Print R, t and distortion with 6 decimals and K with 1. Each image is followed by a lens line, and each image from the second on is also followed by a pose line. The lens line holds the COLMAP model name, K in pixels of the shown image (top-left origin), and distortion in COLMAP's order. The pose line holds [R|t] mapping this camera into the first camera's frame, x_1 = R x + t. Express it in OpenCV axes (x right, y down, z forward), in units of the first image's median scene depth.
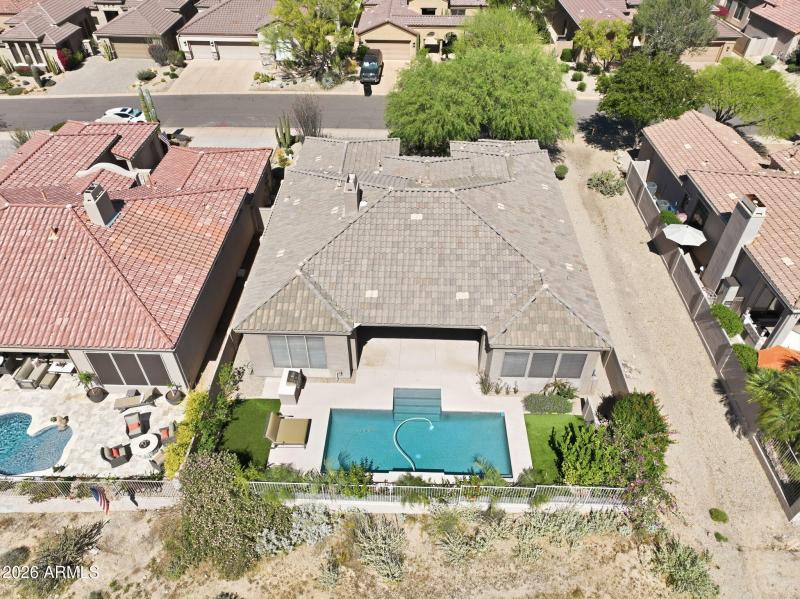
lens RADIAL K [[559.4, 0, 400.0], [0, 559.4, 299.5], [0, 0, 1]] dist [-0.008754, 0.025642]
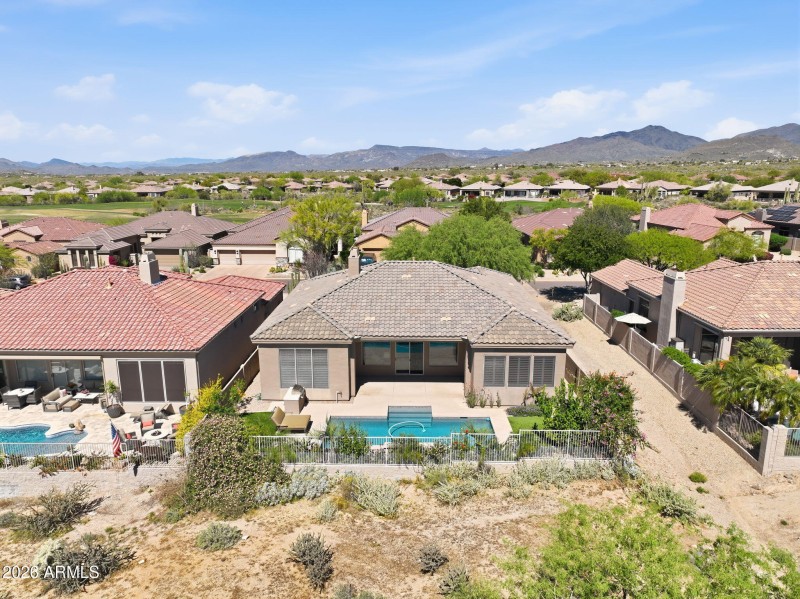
lens RADIAL K [[559.4, 0, 400.0], [0, 559.4, 299.5], [0, 0, 1]] dist [-0.008754, 0.025642]
pose [[0.999807, -0.002847, 0.019443, -0.009060], [0.011812, 0.877803, -0.478876, 0.509152], [-0.015703, 0.479013, 0.877667, -0.065951]]
